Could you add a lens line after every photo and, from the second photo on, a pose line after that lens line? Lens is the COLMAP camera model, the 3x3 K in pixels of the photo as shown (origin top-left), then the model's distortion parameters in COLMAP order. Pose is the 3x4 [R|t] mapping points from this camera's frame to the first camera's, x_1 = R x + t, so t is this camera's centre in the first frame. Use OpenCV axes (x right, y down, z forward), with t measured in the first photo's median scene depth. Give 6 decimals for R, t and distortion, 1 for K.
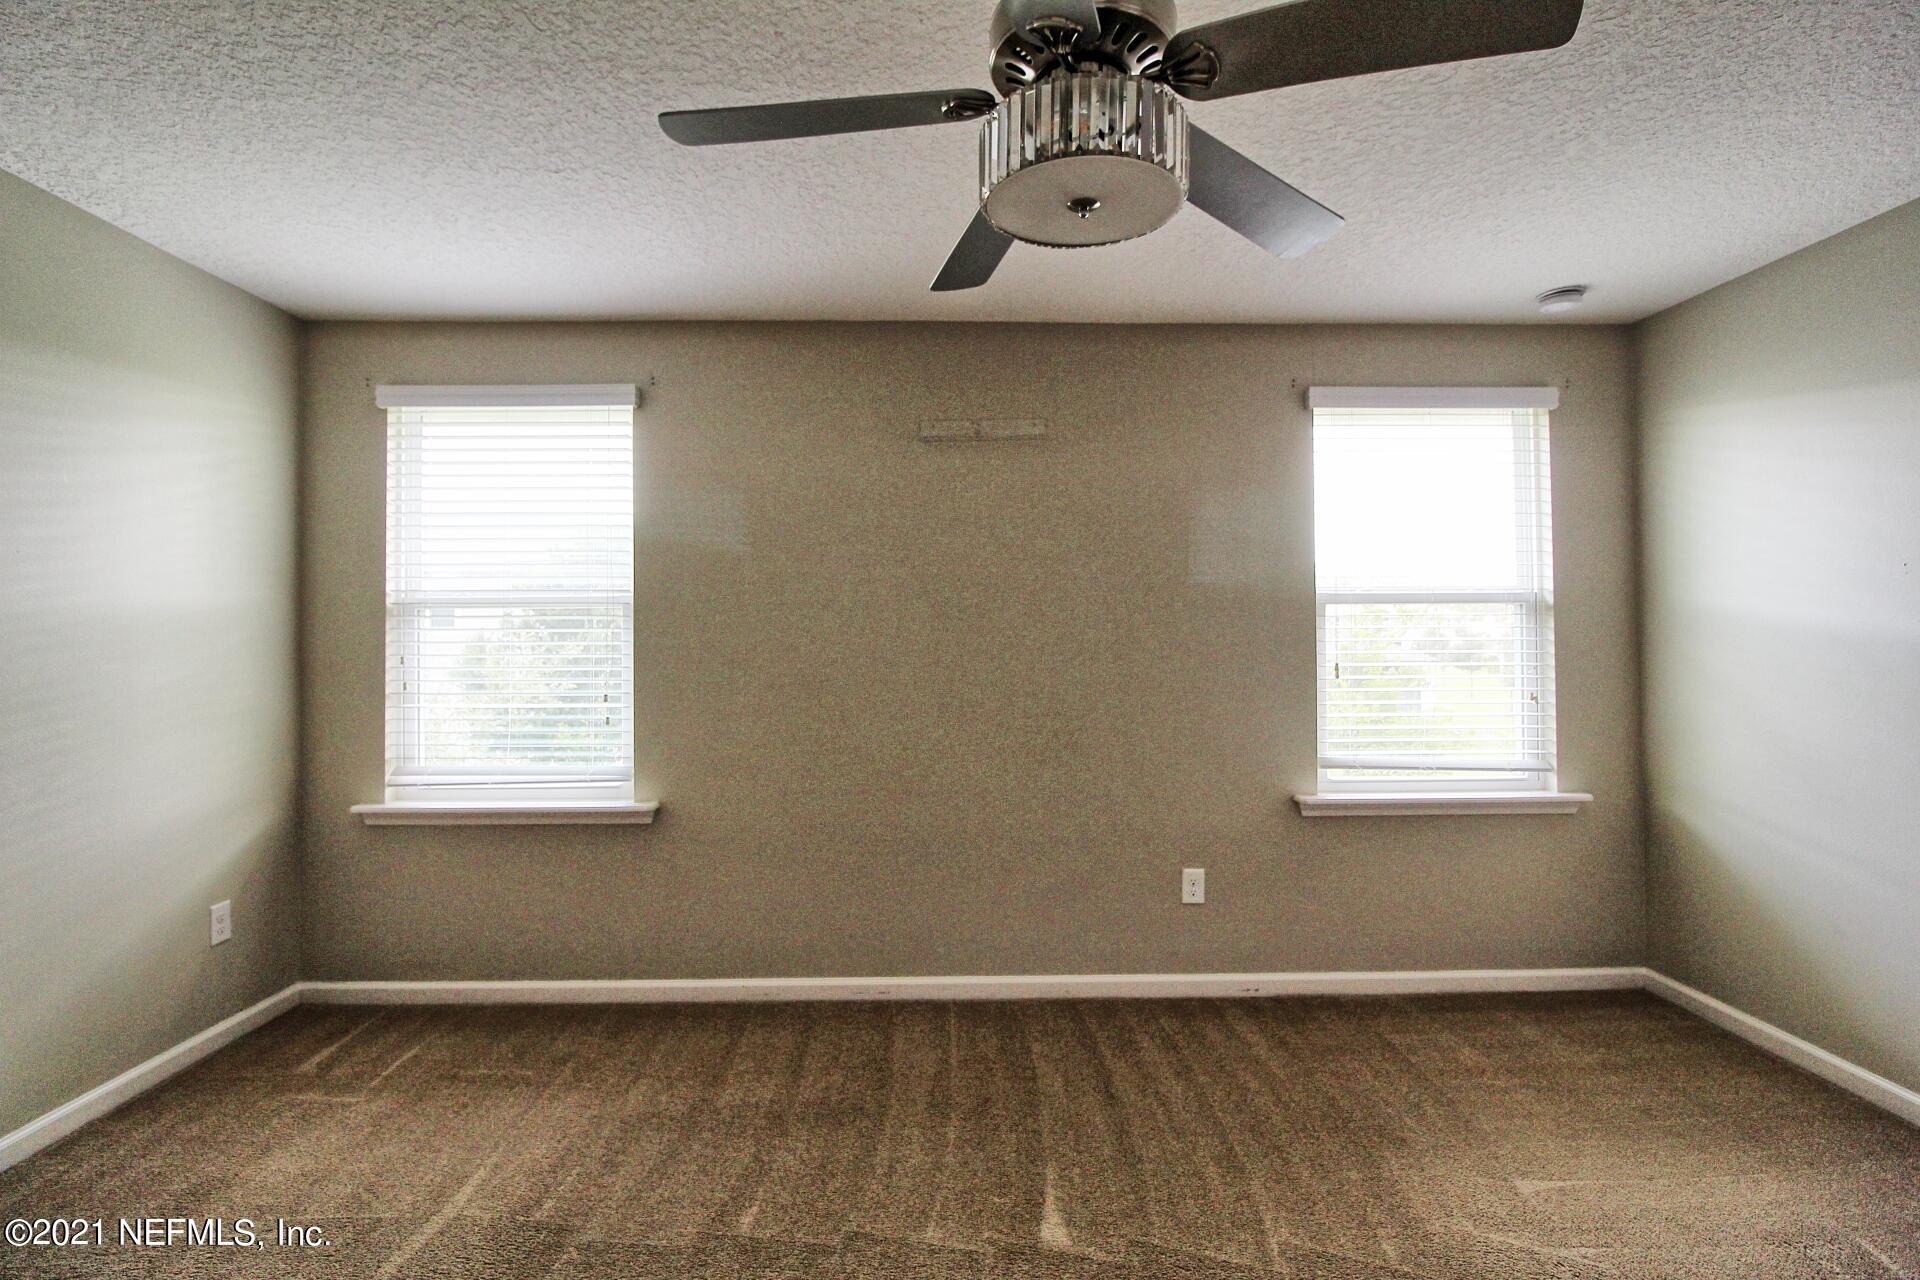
lens RADIAL K [[889.5, 0, 953.4], [0, 889.5, 621.8], [0, 0, 1]] dist [-0.011534, -0.000410]
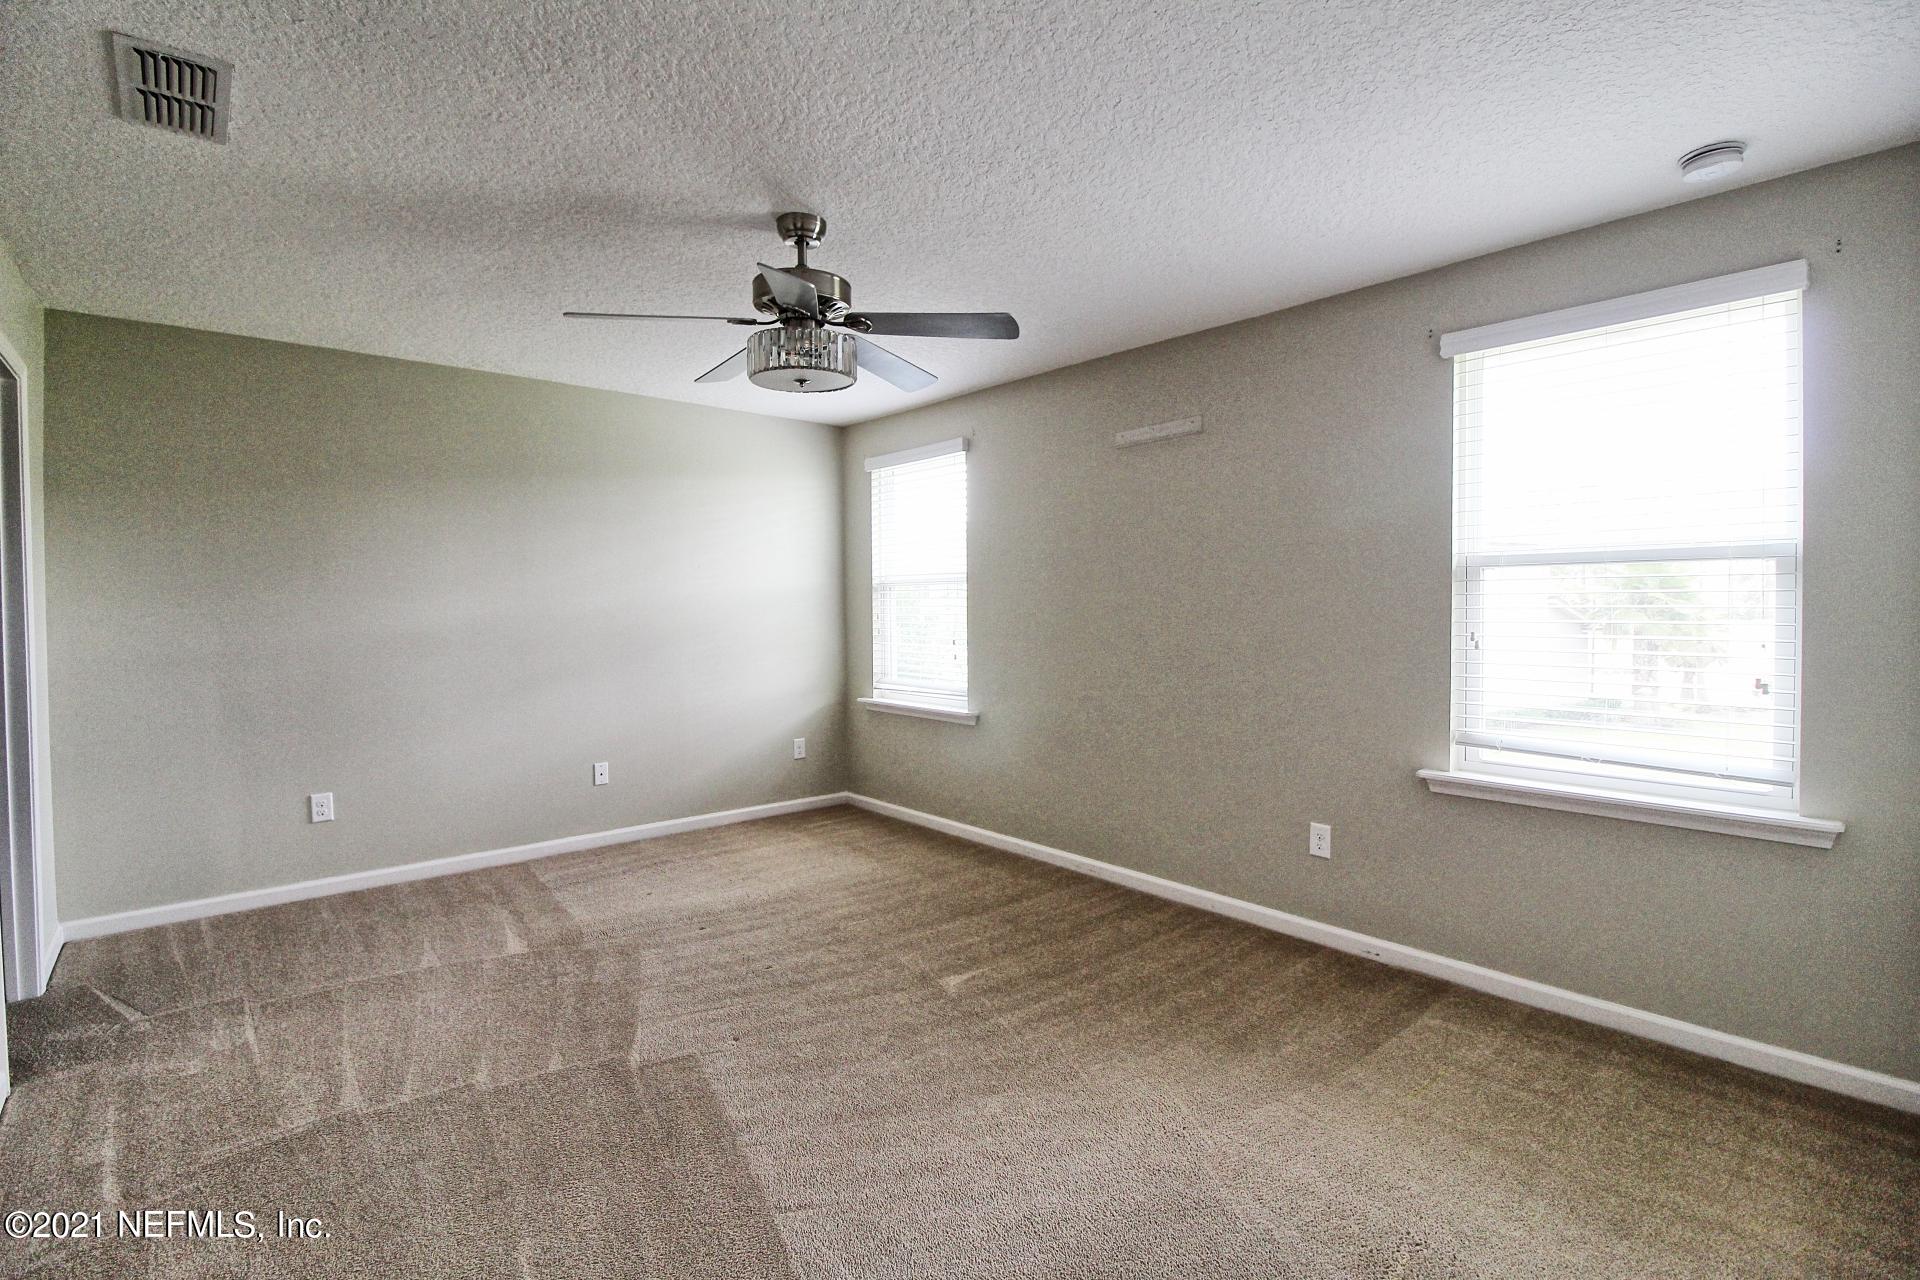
lens RADIAL K [[919.6, 0, 984.8], [0, 919.6, 626.3], [0, 0, 1]] dist [-0.028788, -0.000174]
pose [[0.641146, 0.020185, -0.767154, 0.843826], [0.017000, 0.999035, 0.040494, -0.006713], [0.767231, -0.039004, 0.640184, 0.009224]]
